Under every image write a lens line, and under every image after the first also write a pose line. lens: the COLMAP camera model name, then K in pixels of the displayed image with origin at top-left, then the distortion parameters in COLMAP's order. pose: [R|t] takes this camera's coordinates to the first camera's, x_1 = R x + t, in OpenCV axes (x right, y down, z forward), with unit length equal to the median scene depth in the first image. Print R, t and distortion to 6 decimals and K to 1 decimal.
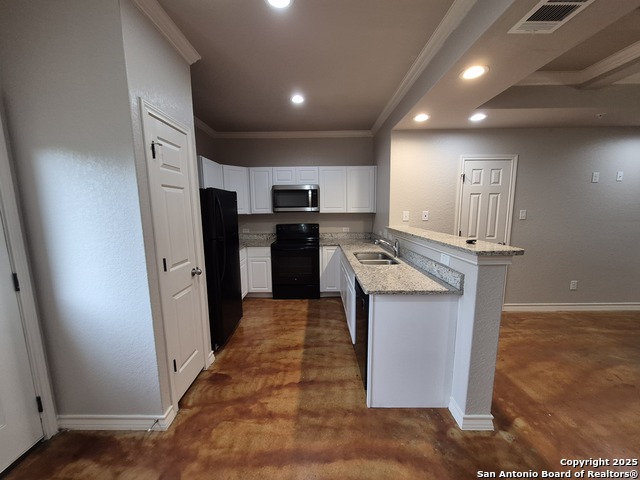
lens RADIAL K [[253.4, 0, 314.3], [0, 253.4, 242.8], [0, 0, 1]] dist [-0.002728, 0.001127]
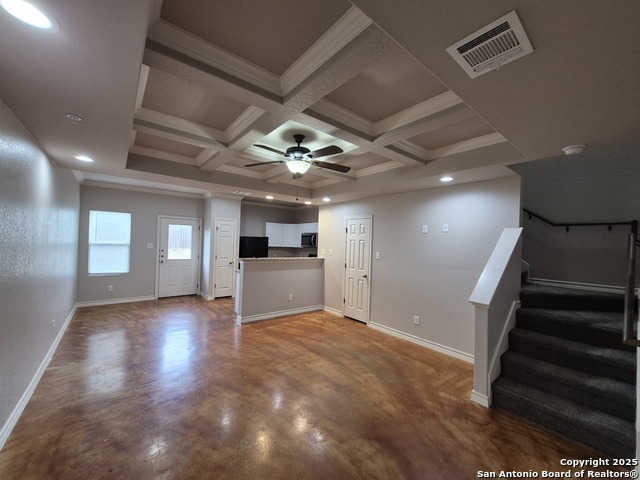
lens RADIAL K [[253.4, 0, 317.4], [0, 253.4, 239.9], [0, 0, 1]] dist [-0.002728, 0.001127]
pose [[0.629821, 0.022053, -0.776427, 1.930868], [-0.145581, 0.985234, -0.090108, -0.027397], [0.762976, 0.169785, 0.623732, -0.151845]]
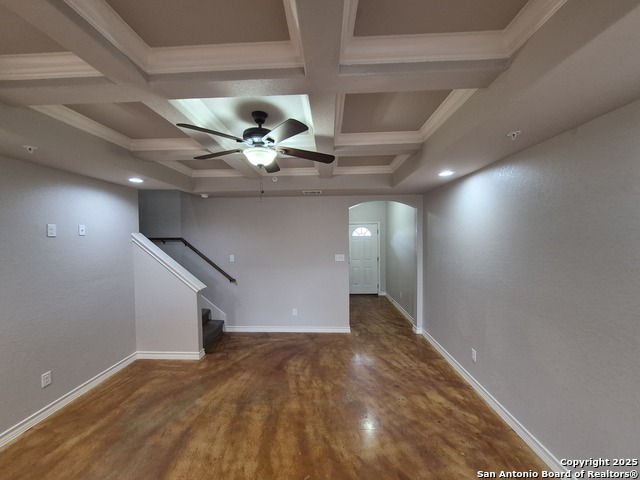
lens RADIAL K [[253.4, 0, 317.6], [0, 253.4, 242.8], [0, 0, 1]] dist [-0.002728, 0.001127]
pose [[0.030360, -0.012068, 0.999466, 0.411469], [0.149227, 0.988775, 0.007406, -0.118560], [-0.988337, 0.148923, 0.031820, 0.205005]]
